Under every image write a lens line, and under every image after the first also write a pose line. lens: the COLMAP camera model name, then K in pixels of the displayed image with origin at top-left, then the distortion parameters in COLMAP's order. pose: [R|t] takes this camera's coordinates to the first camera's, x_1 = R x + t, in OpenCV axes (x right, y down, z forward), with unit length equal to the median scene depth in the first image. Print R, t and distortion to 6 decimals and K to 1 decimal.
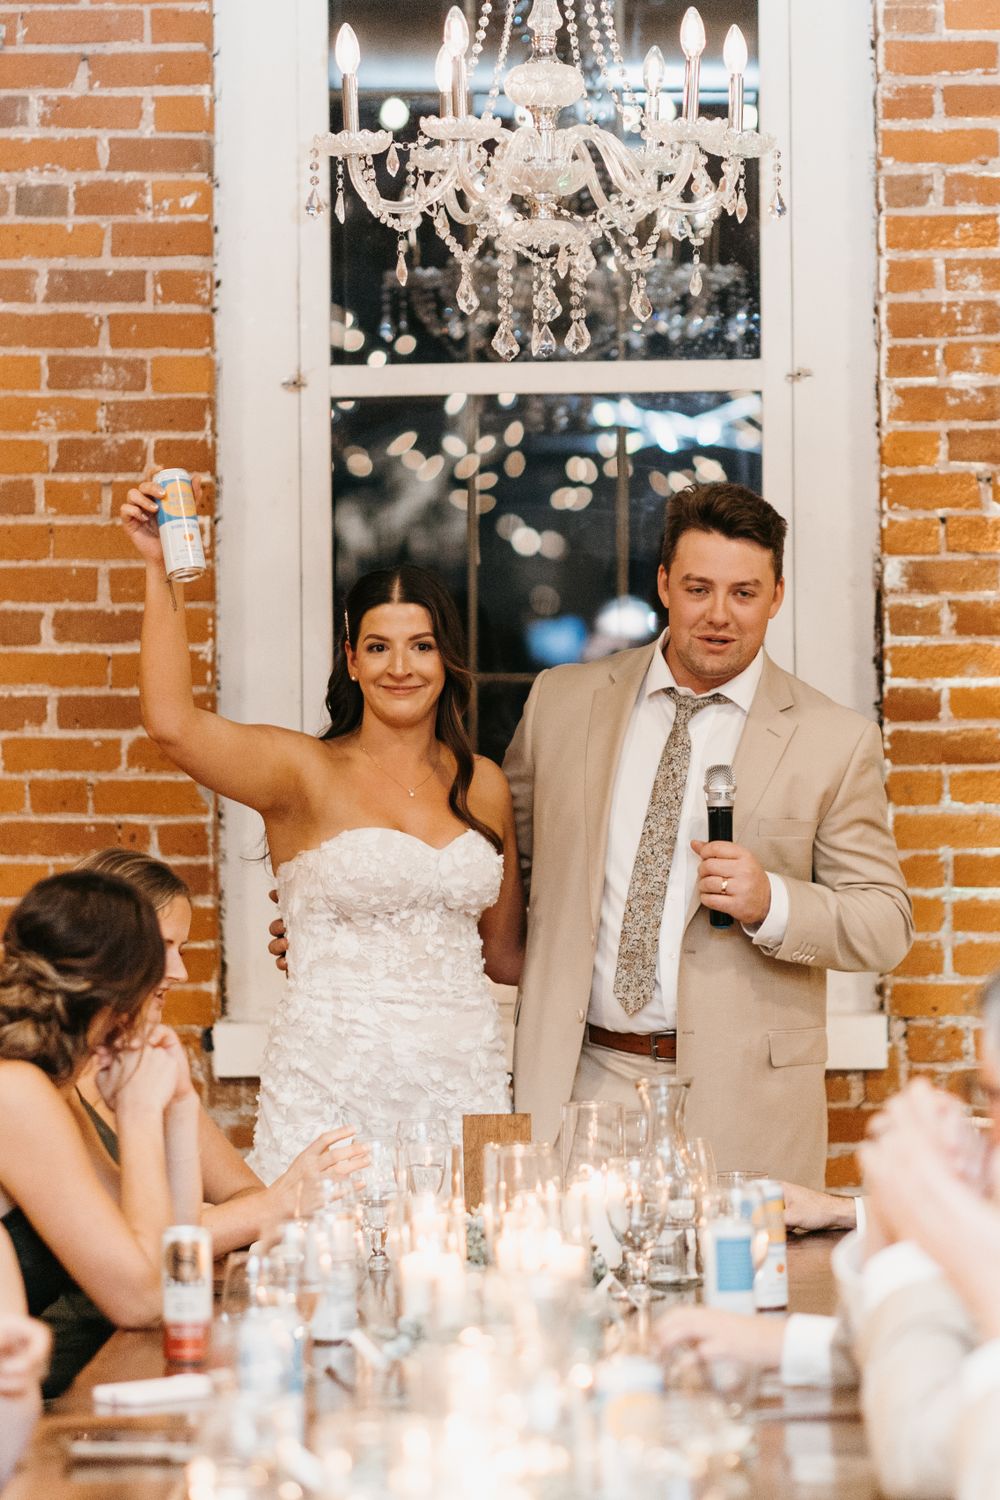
lens RADIAL K [[5743.6, 0, 473.9], [0, 5743.6, 805.4], [0, 0, 1]] dist [0.174448, 0.000000]
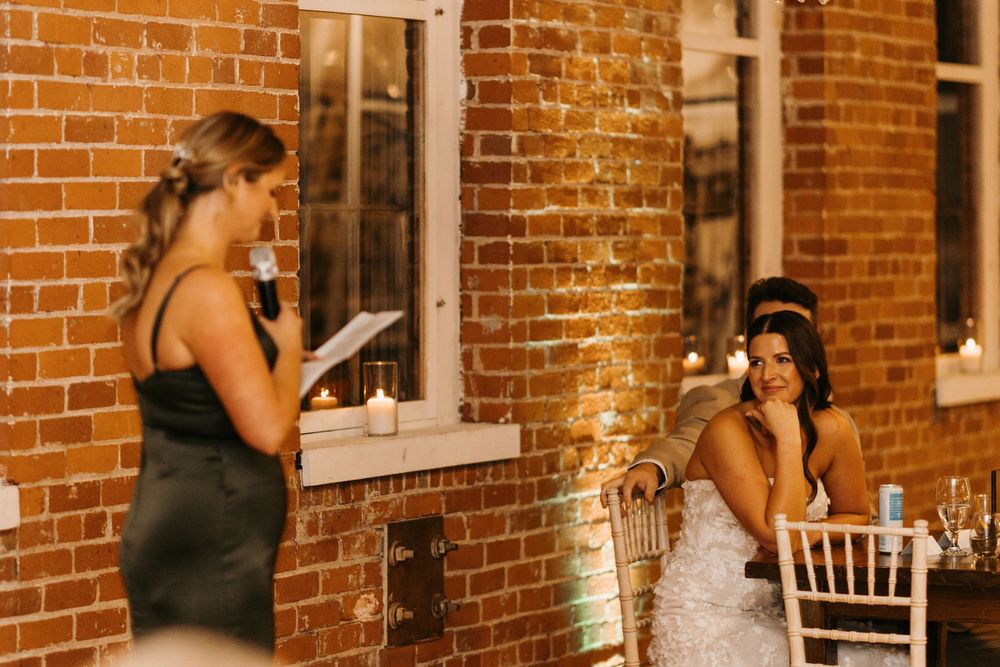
lens RADIAL K [[3829.1, 0, 507.8], [0, 3829.1, 341.3], [0, 0, 1]] dist [0.174448, 0.000000]
pose [[0.436832, -0.021104, 0.899296, -0.871940], [0.019471, 0.999712, 0.014003, -0.000729], [-0.899333, 0.011393, 0.437117, 0.542958]]
